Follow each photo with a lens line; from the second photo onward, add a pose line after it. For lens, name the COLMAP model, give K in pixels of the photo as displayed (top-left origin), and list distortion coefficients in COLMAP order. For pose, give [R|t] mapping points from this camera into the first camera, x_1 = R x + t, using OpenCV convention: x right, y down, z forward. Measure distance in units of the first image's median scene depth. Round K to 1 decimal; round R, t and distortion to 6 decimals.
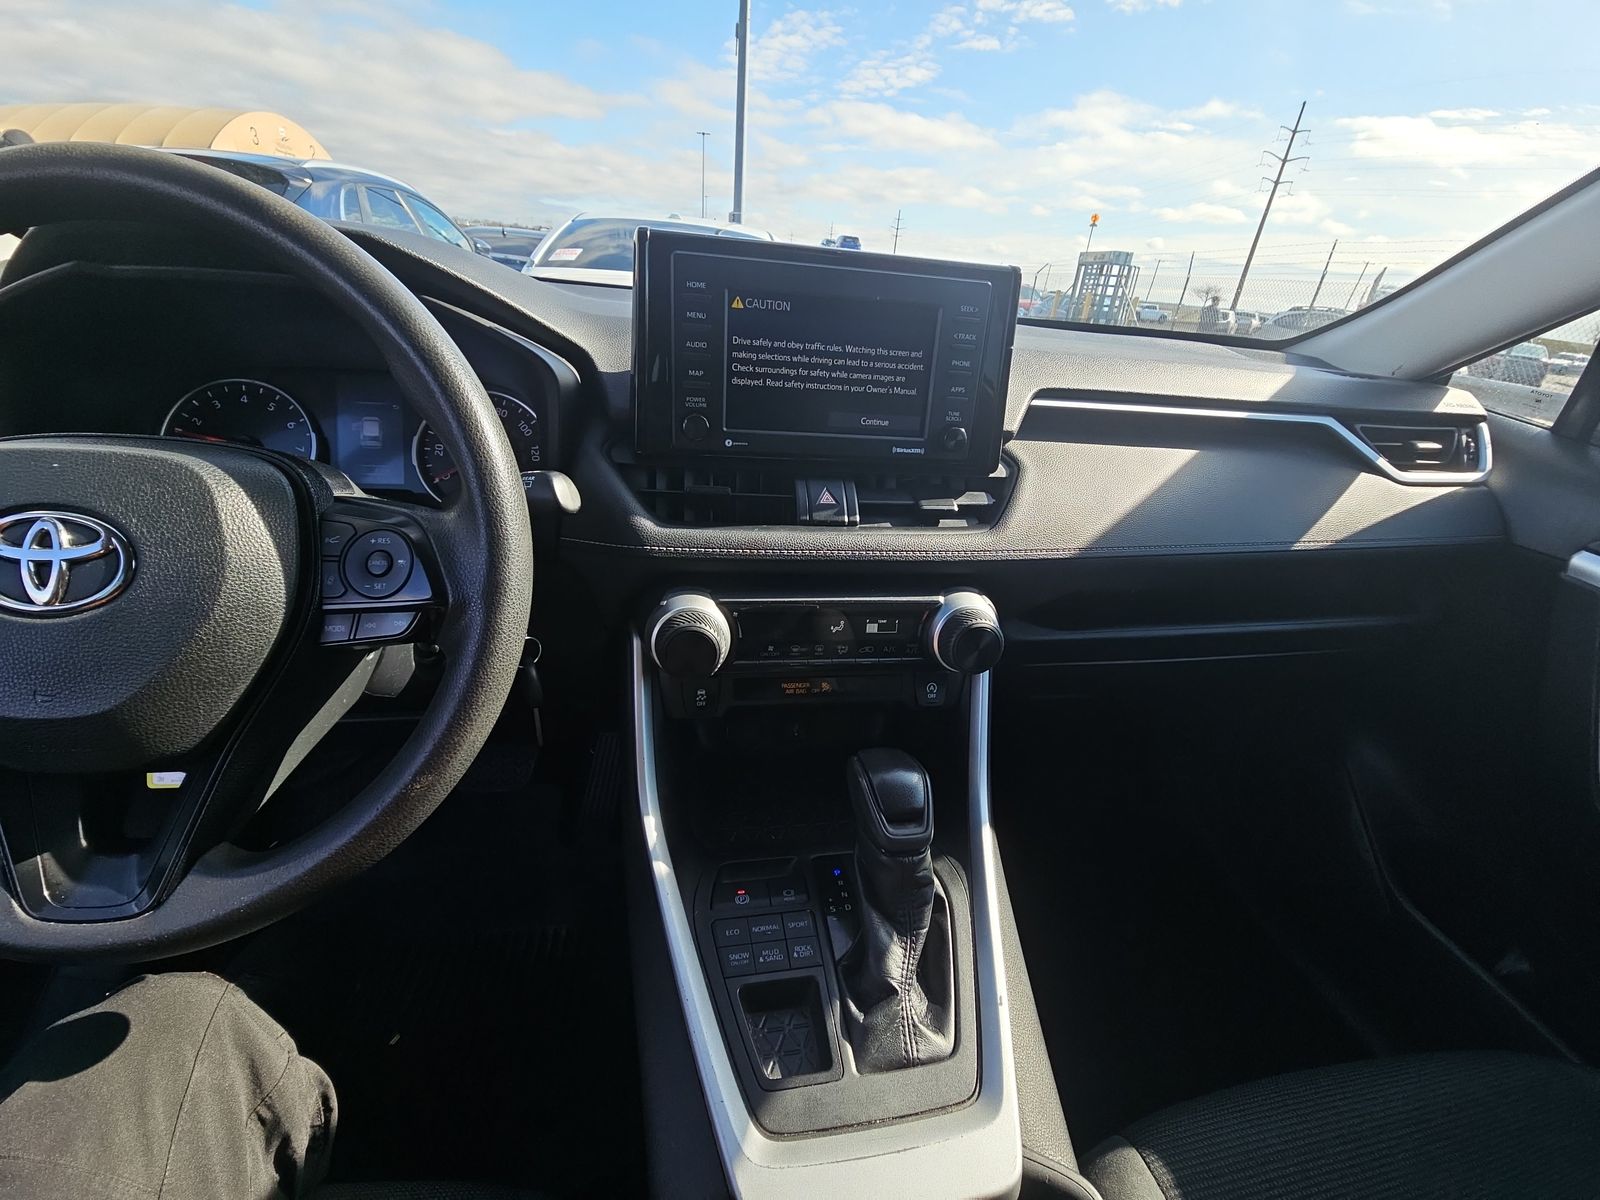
lens RADIAL K [[644.9, 0, 800.0], [0, 644.9, 600.0], [0, 0, 1]] dist [0.011809, -0.009183]
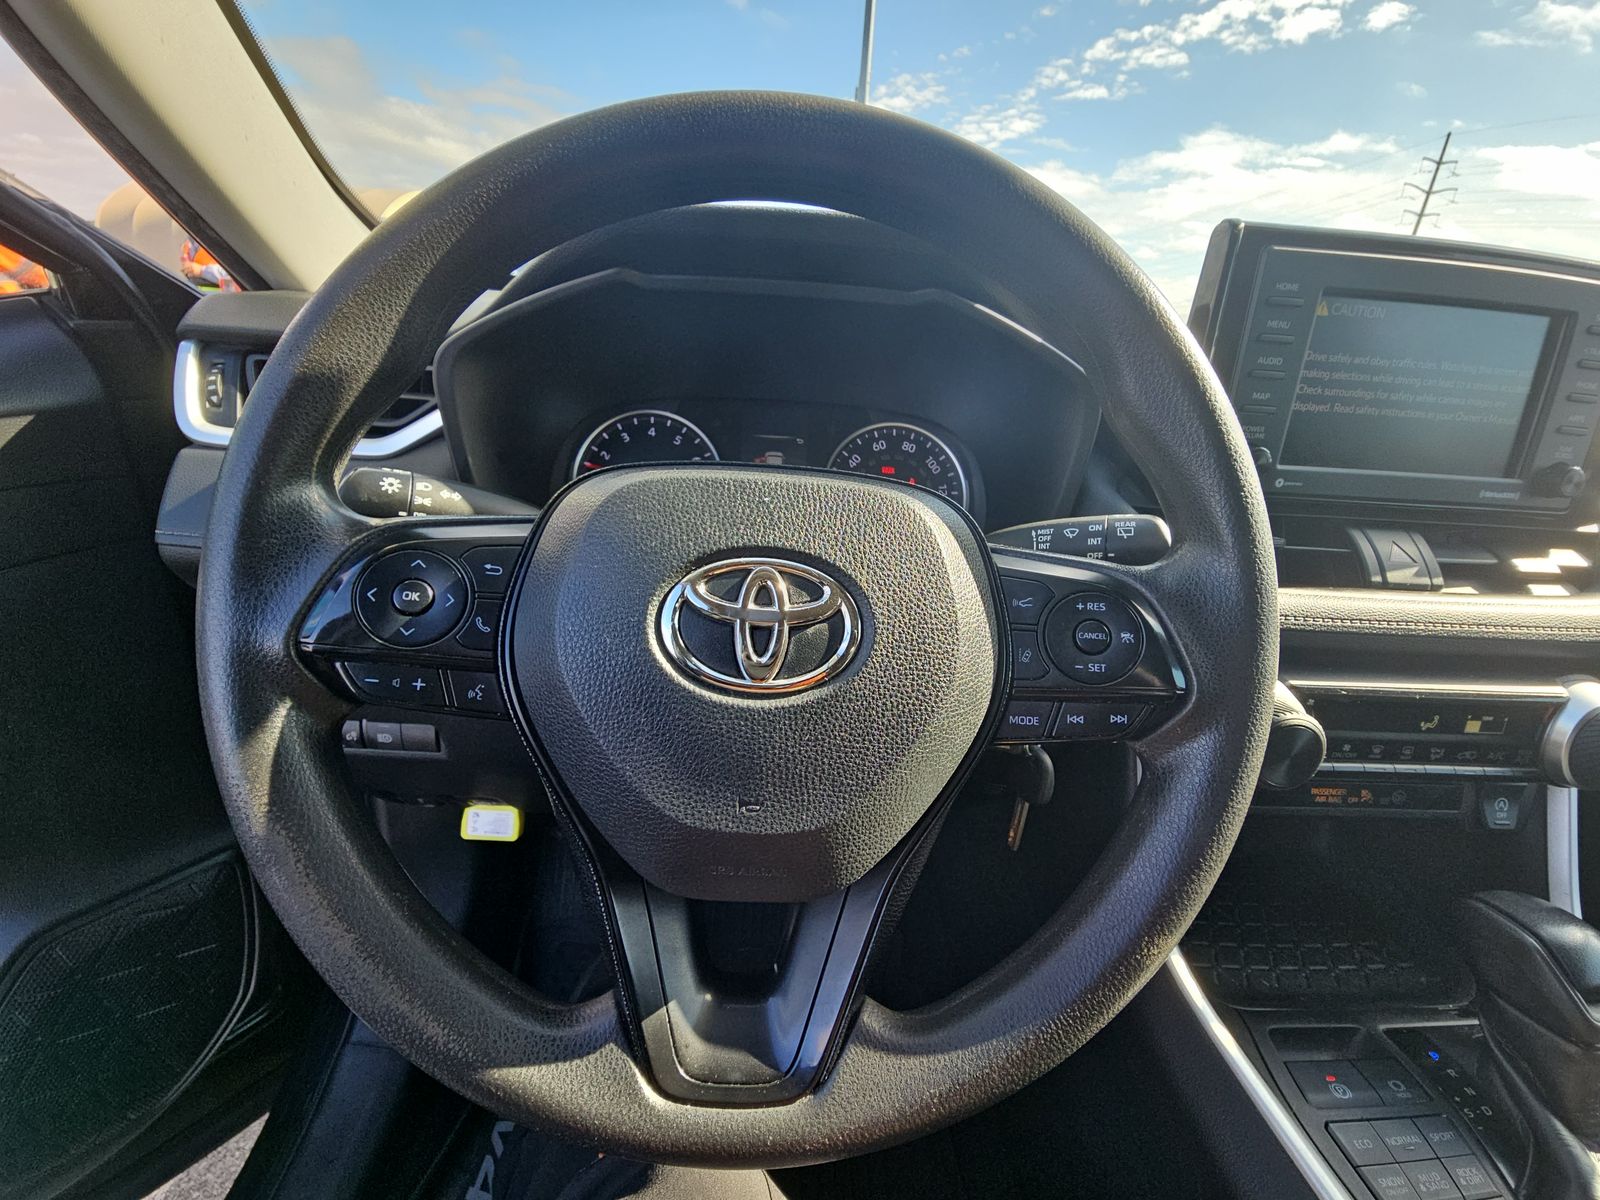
lens RADIAL K [[650.8, 0, 800.0], [0, 650.8, 600.0], [0, 0, 1]] dist [0.019428, -0.014281]
pose [[0.991224, 0.032917, -0.128032, -0.578758], [-0.041258, 0.997157, -0.063055, -0.023503], [0.125592, 0.067784, 0.989764, 0.135361]]
